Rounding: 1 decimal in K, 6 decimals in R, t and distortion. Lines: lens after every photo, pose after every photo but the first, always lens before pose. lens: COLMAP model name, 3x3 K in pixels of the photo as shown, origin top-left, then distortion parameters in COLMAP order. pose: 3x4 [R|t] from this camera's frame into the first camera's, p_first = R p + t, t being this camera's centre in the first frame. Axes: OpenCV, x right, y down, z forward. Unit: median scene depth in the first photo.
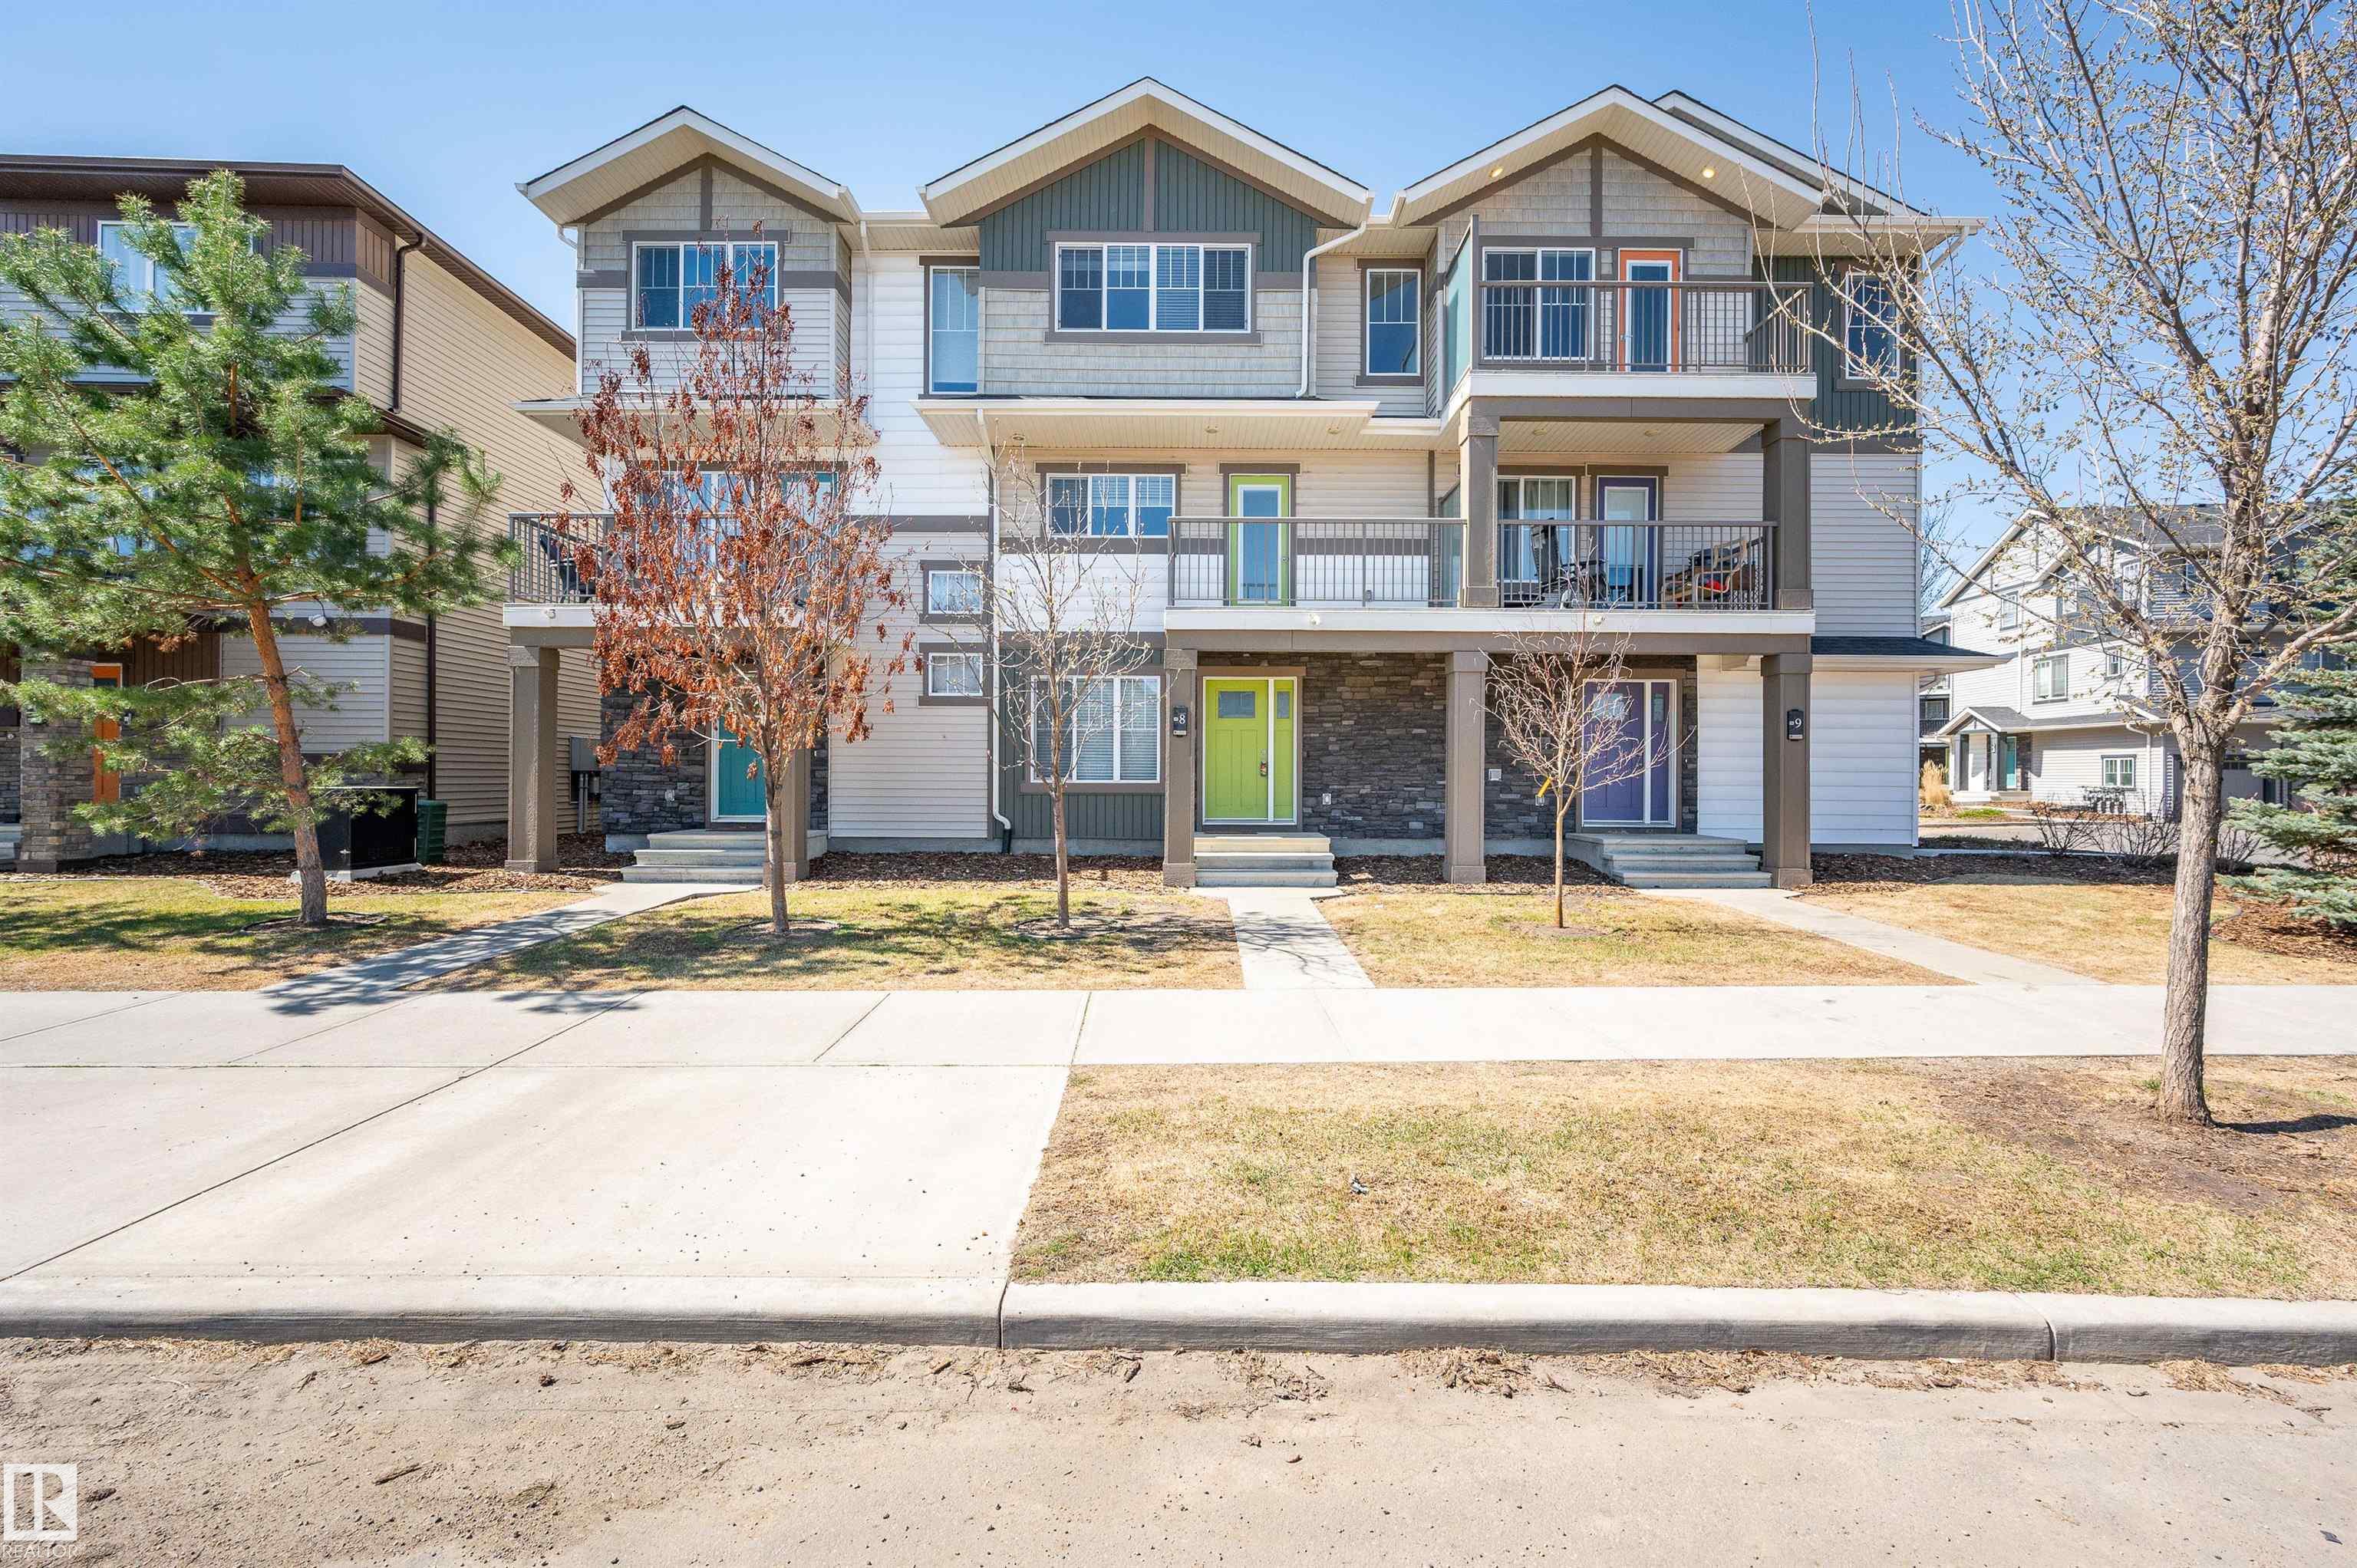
lens RADIAL K [[921.5, 0, 1184.1], [0, 921.5, 788.7], [0, 0, 1]] dist [-0.002034, 0.000692]
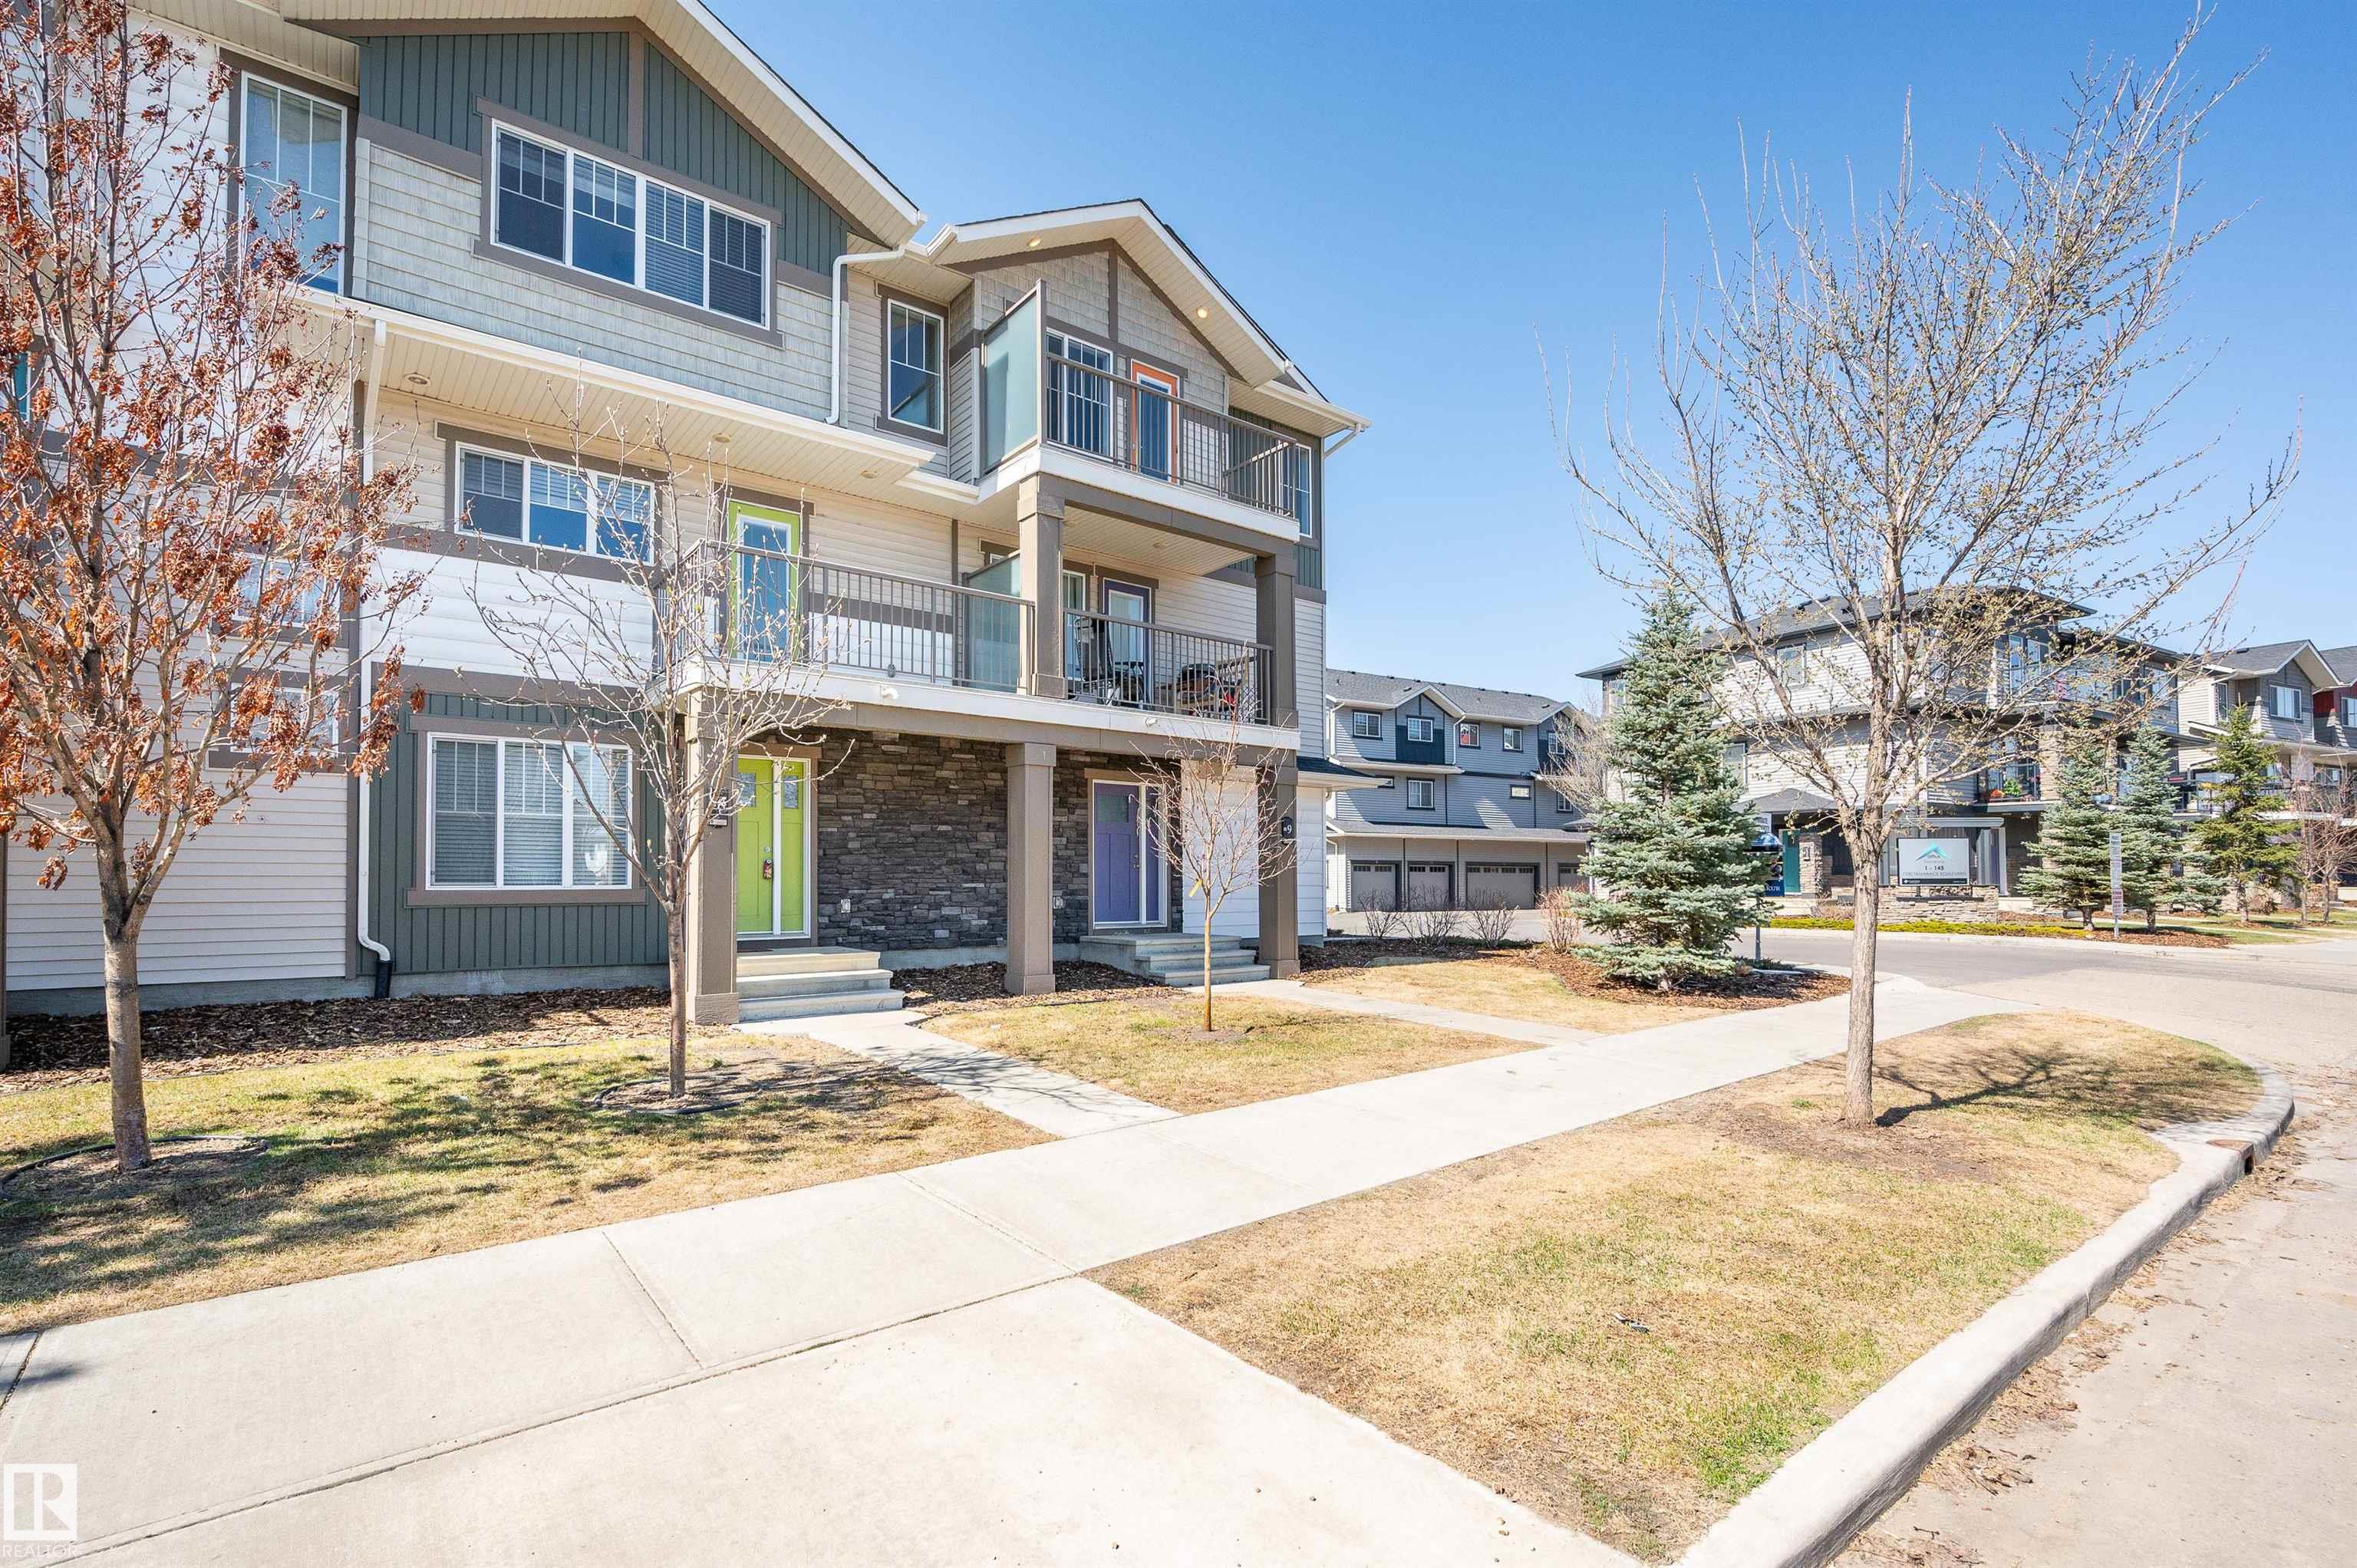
lens RADIAL K [[1019.9, 0, 1073.7], [0, 1019.9, 866.3], [0, 0, 1]] dist [0.001644, -0.001441]
pose [[0.819774, 0.002776, 0.572680, -0.219852], [0.012232, 0.999675, -0.022357, -0.001612], [-0.572556, 0.025333, 0.819474, 0.124337]]
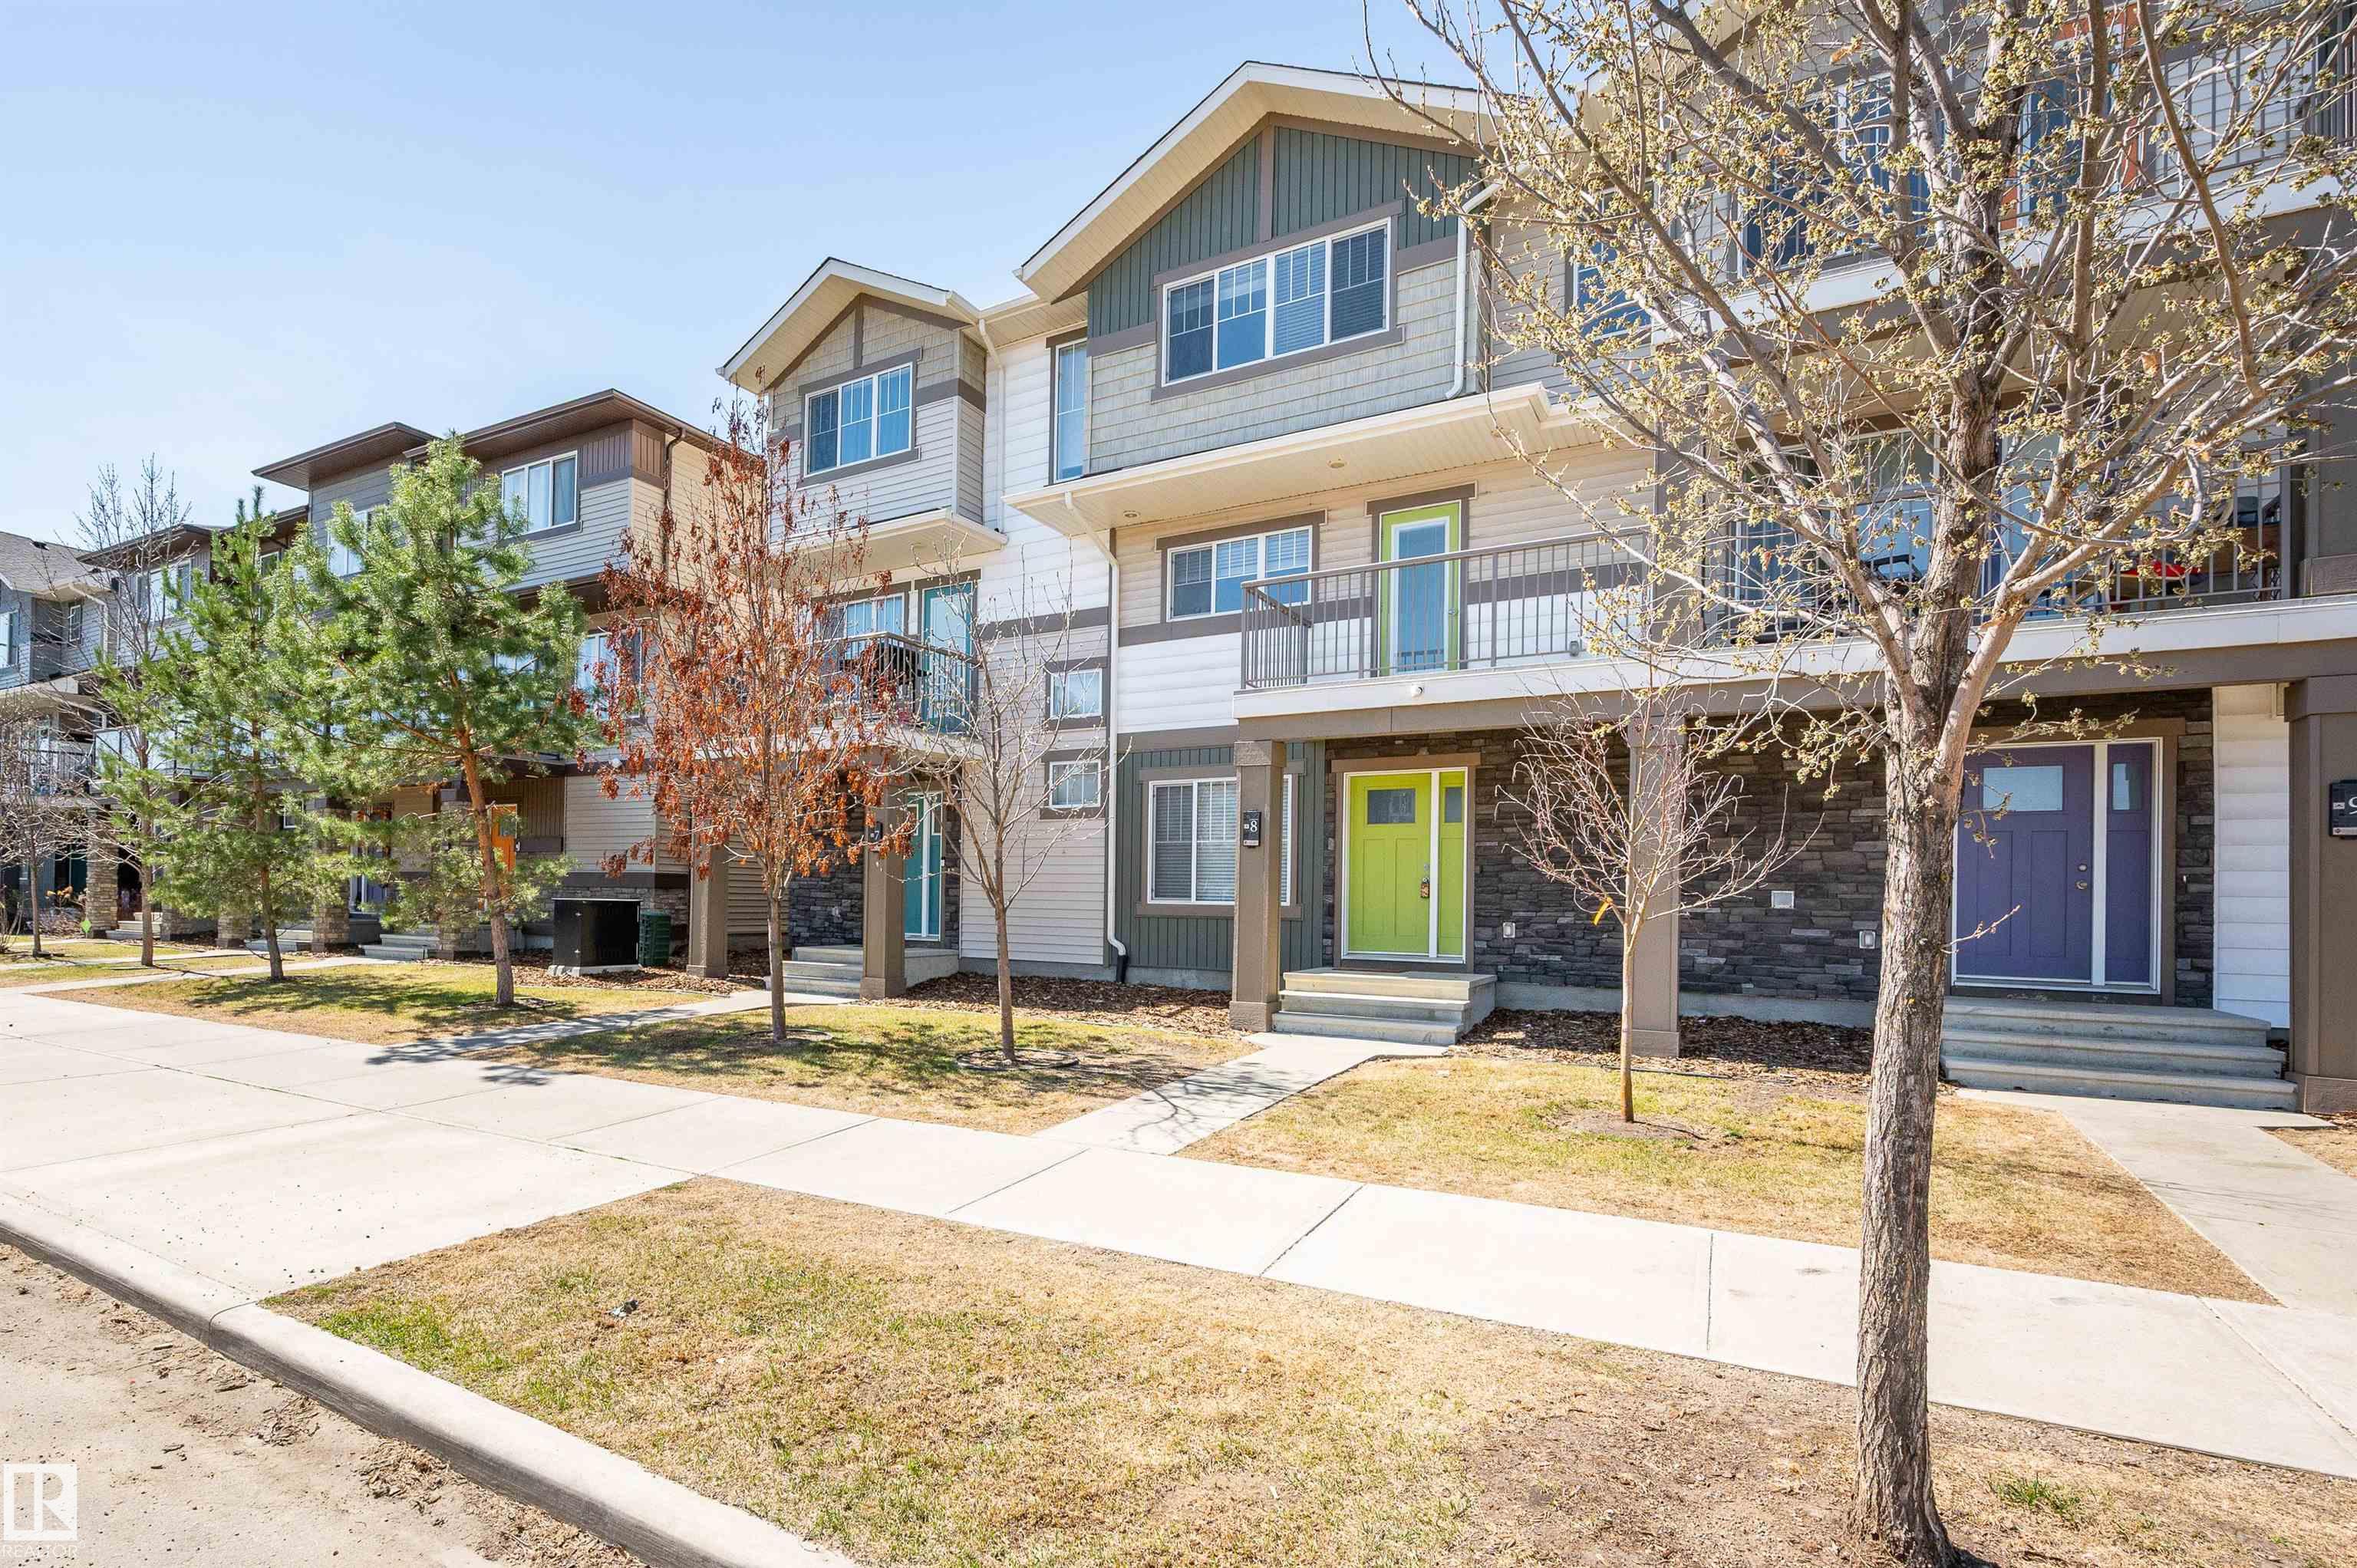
lens RADIAL K [[1083.2, 0, 1040.7], [0, 1083.2, 902.5], [0, 0, 1]] dist [-0.000458, -0.001283]
pose [[0.858583, 0.011337, -0.512549, 0.293425], [-0.018567, 0.999787, -0.008989, 0.003982], [0.512338, 0.017235, 0.858611, 0.067438]]
